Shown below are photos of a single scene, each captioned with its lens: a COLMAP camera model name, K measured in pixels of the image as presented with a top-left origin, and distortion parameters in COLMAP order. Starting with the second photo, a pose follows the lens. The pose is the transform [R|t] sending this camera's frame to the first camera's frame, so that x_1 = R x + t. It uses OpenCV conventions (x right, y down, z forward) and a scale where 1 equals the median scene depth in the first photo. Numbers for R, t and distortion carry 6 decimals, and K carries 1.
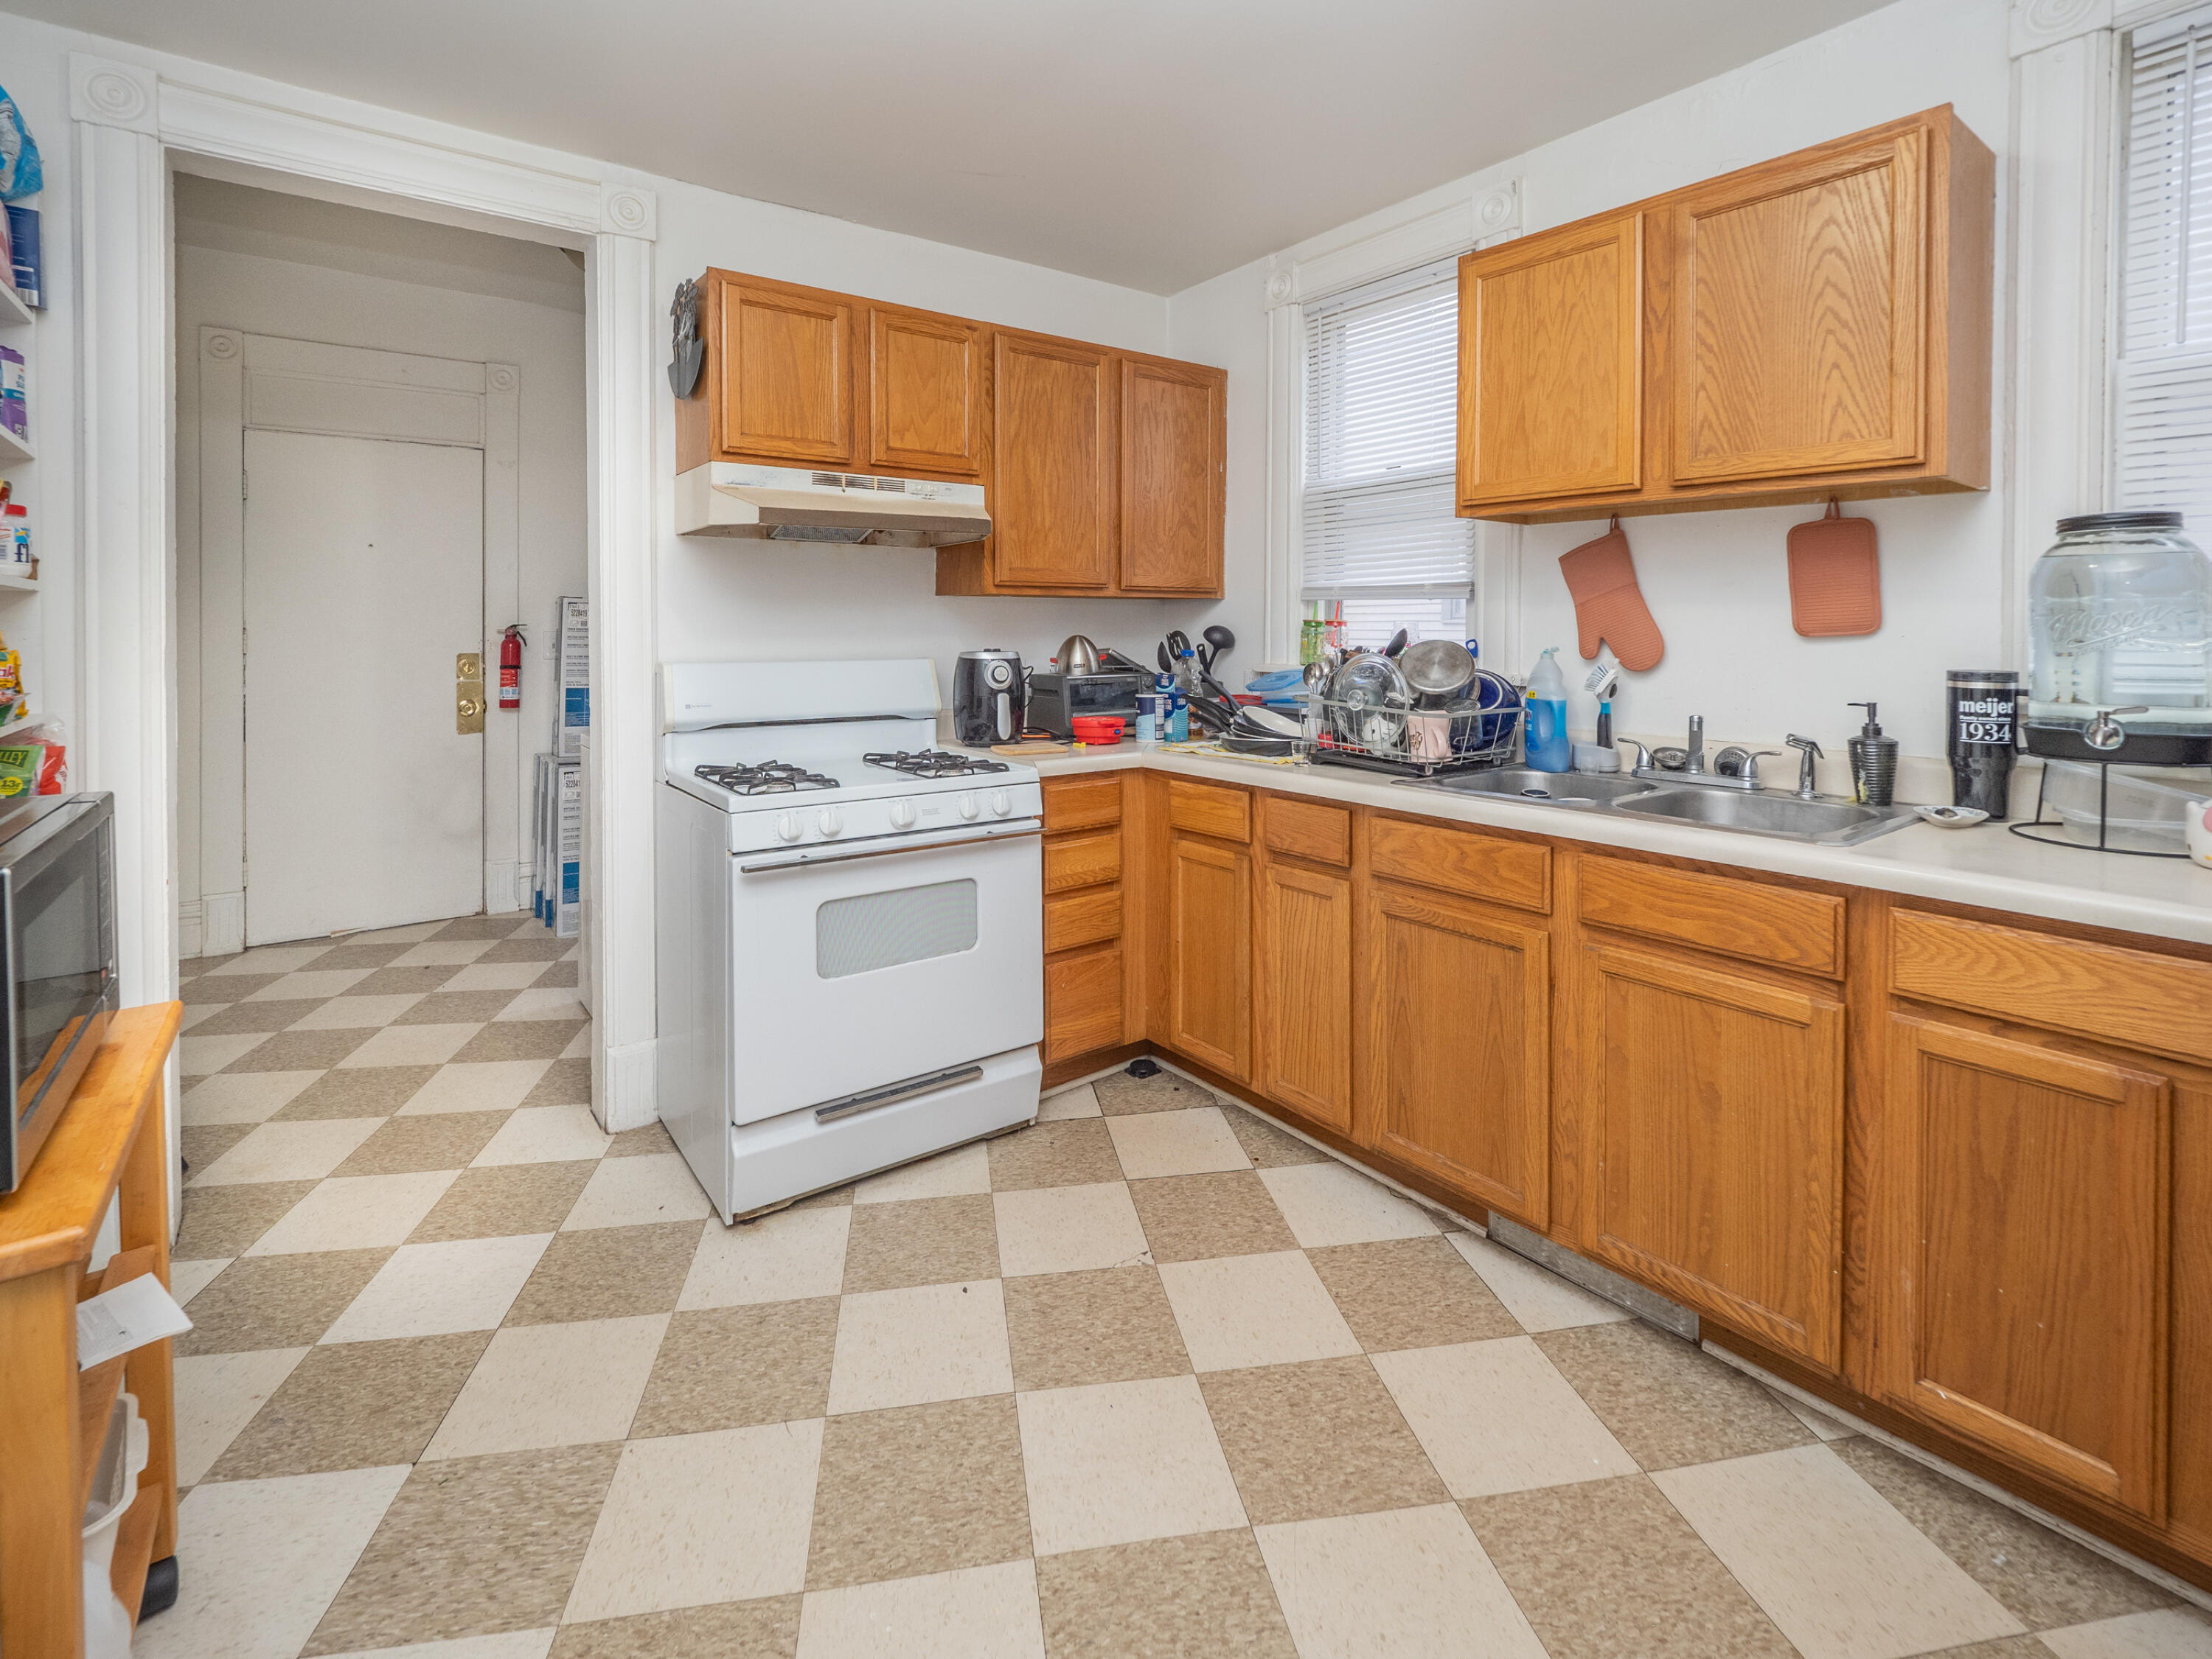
lens RADIAL K [[1053.9, 0, 1102.8], [0, 1053.9, 799.2], [0, 0, 1]] dist [0.015731, -0.000958]
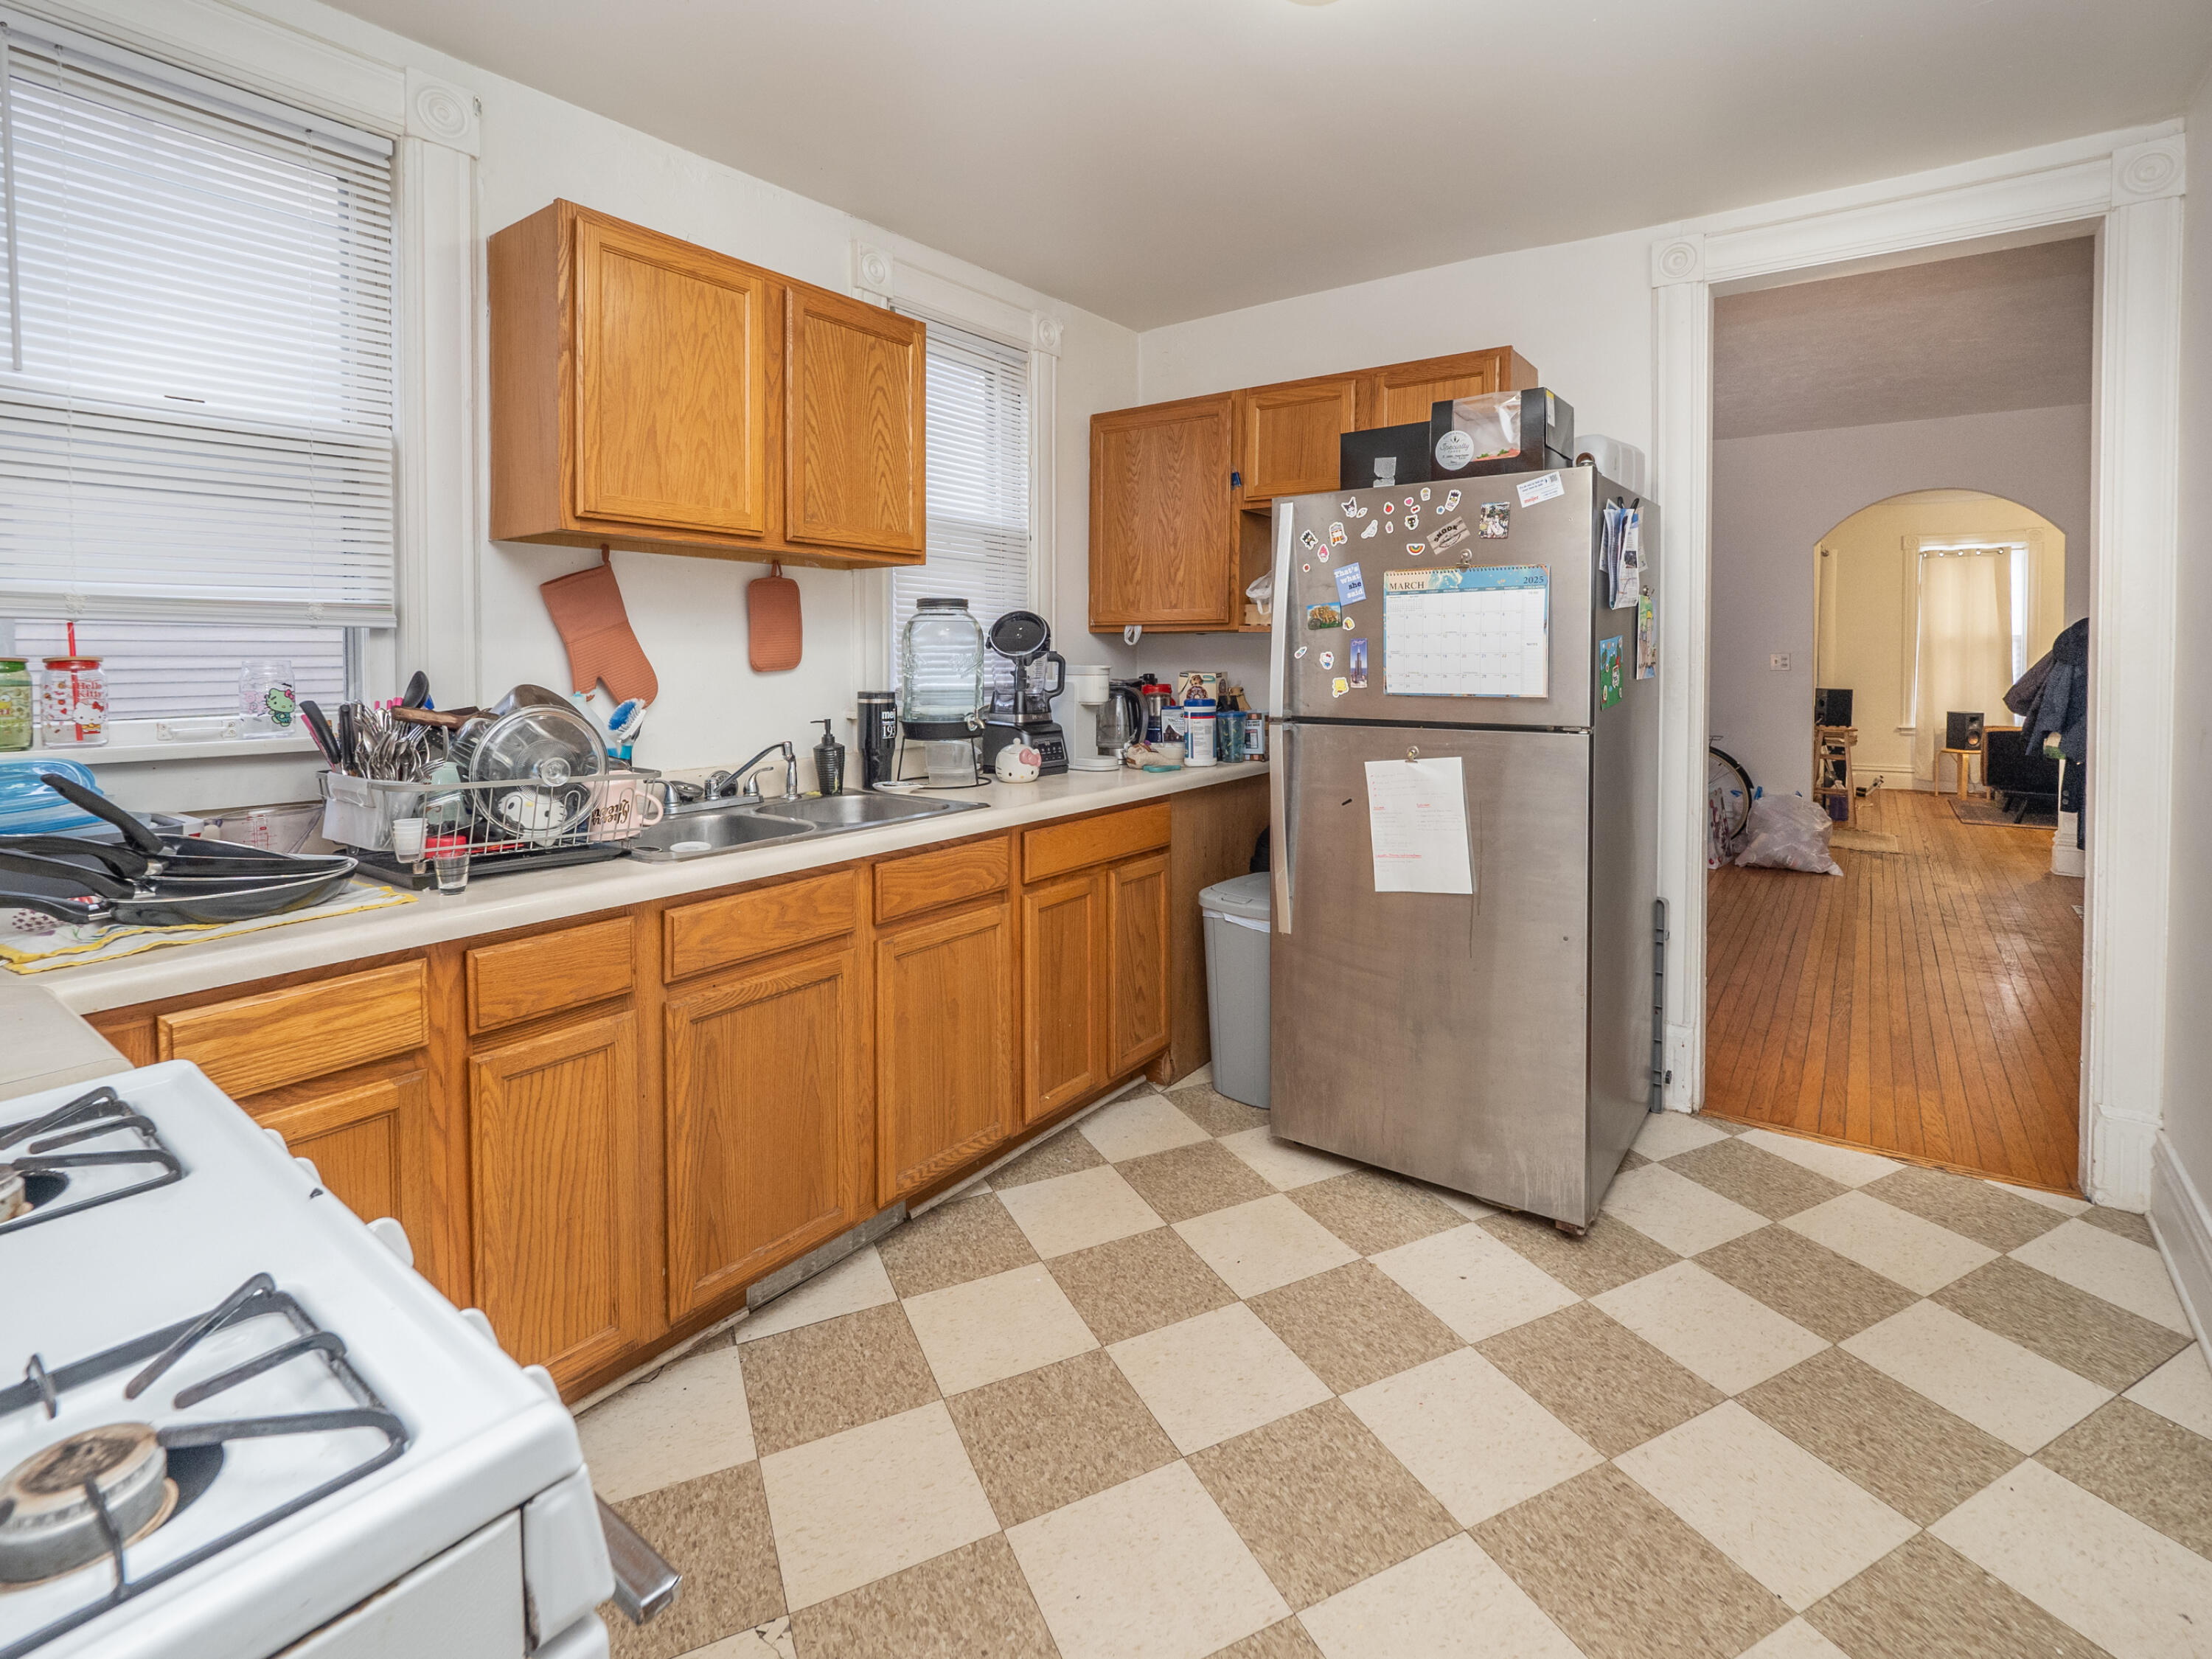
lens RADIAL K [[1041.0, 0, 1147.5], [0, 1041.0, 825.9], [0, 0, 1]] dist [0.024265, -0.000545]
pose [[-0.304054, -0.159236, 0.939252, -0.652562], [0.155943, 0.964313, 0.213967, -0.175966], [-0.939805, 0.211527, -0.268371, 0.975199]]
